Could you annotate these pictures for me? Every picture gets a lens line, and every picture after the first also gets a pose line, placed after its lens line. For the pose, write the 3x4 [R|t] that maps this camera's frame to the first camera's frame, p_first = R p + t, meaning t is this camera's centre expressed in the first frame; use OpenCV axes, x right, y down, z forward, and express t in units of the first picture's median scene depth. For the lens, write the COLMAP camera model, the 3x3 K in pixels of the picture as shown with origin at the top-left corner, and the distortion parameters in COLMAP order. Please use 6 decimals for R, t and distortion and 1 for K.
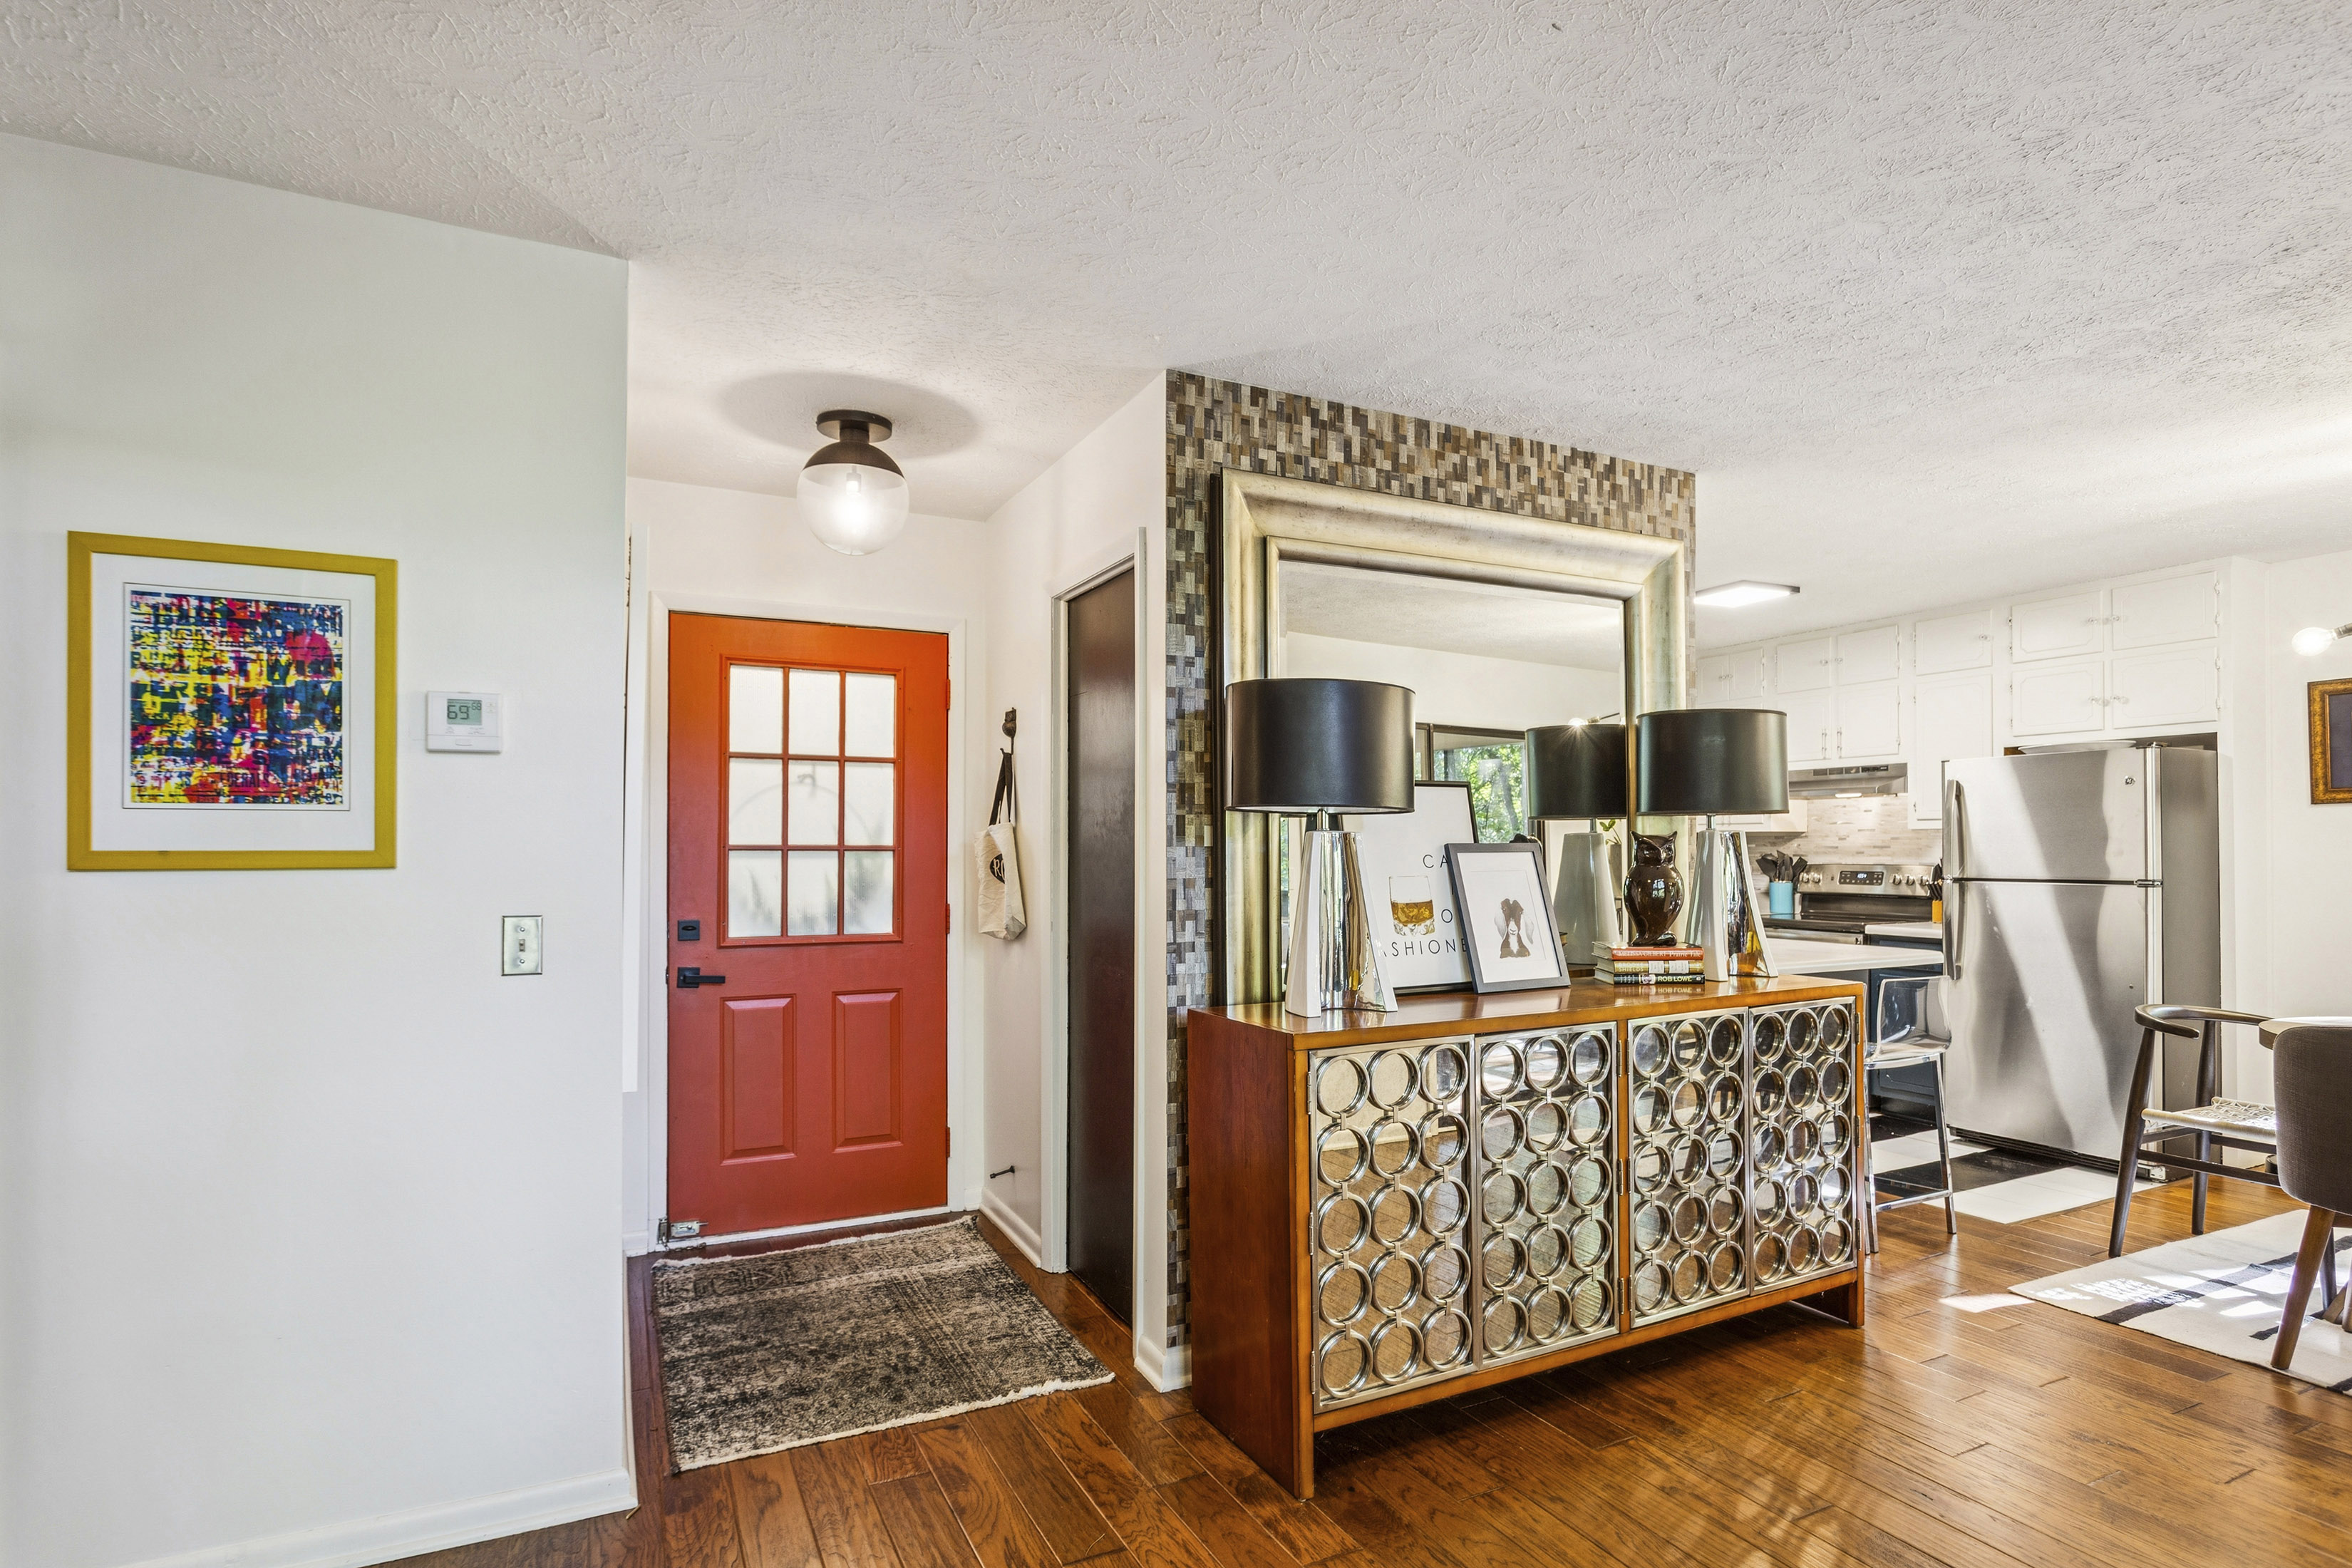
lens RADIAL K [[1168.5, 0, 1176.7], [0, 1168.5, 845.2], [0, 0, 1]] dist [-0.018282, 0.008343]
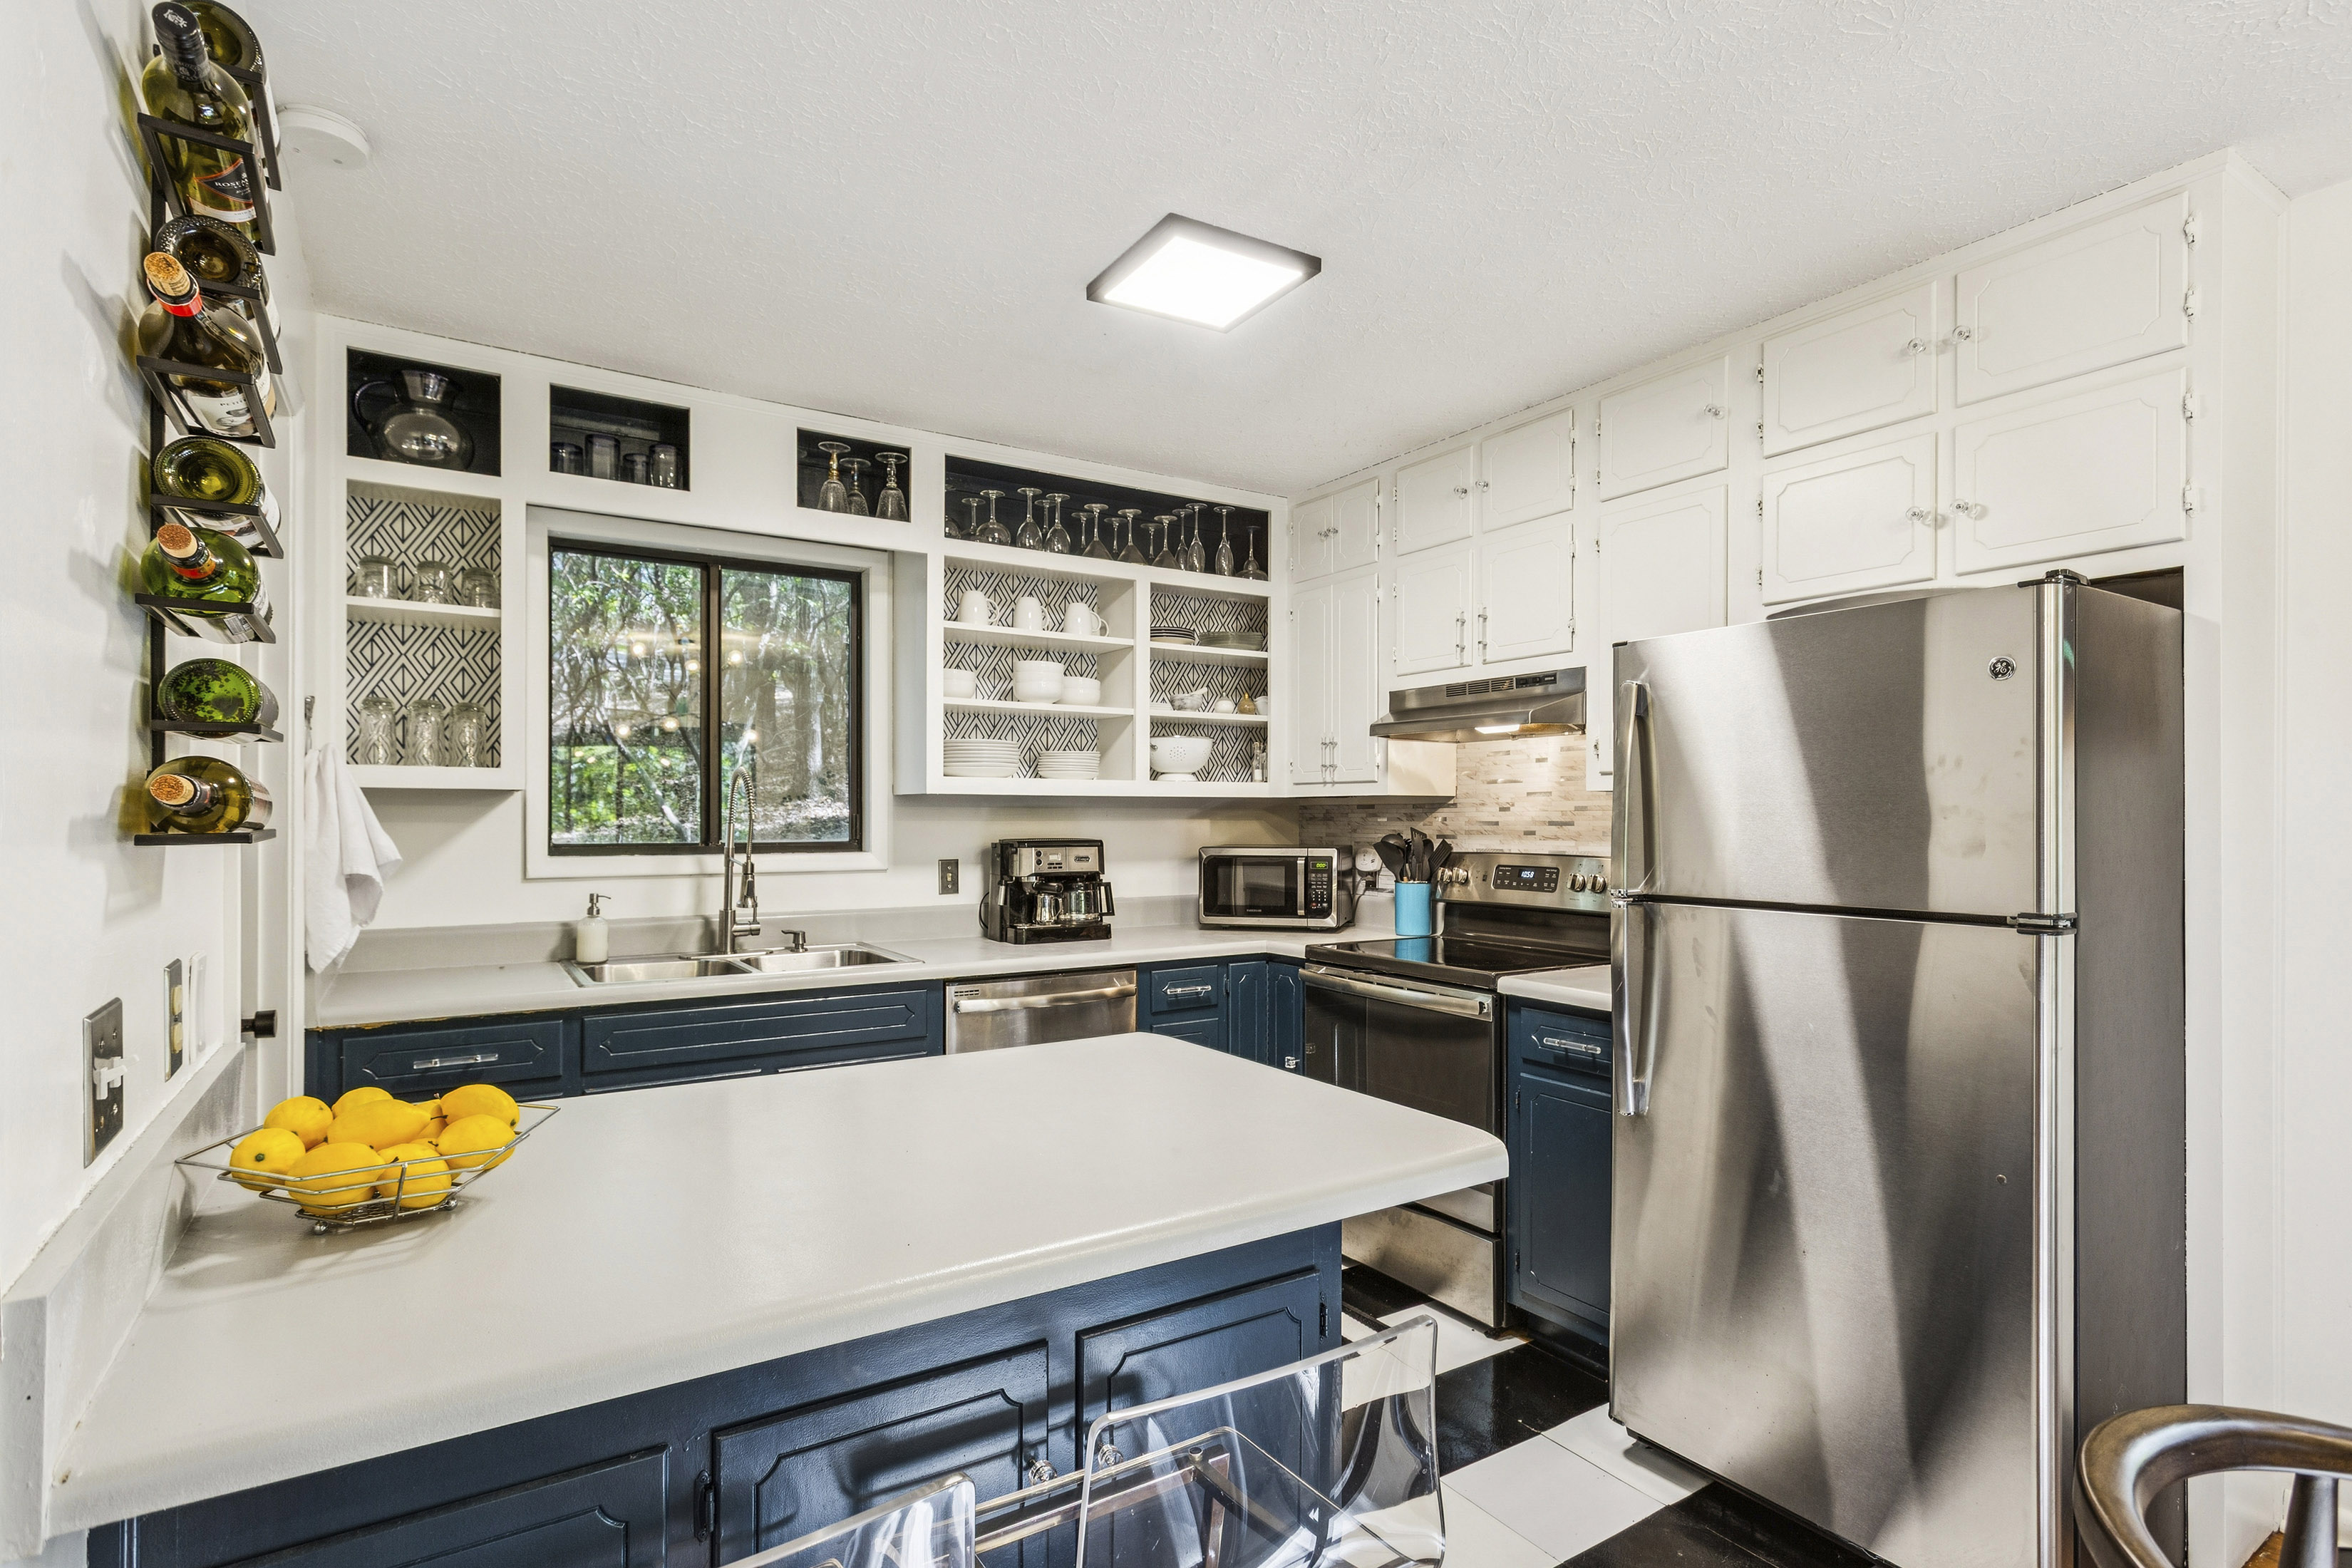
lens RADIAL K [[1149.1, 0, 1195.0], [0, 1149.1, 820.7], [0, 0, 1]] dist [0.000577, 0.002404]
pose [[0.993141, 0.002471, 0.116899, 0.374366], [-0.003378, 0.999966, 0.007556, -0.003657], [-0.116876, -0.007899, 0.993115, 0.477749]]
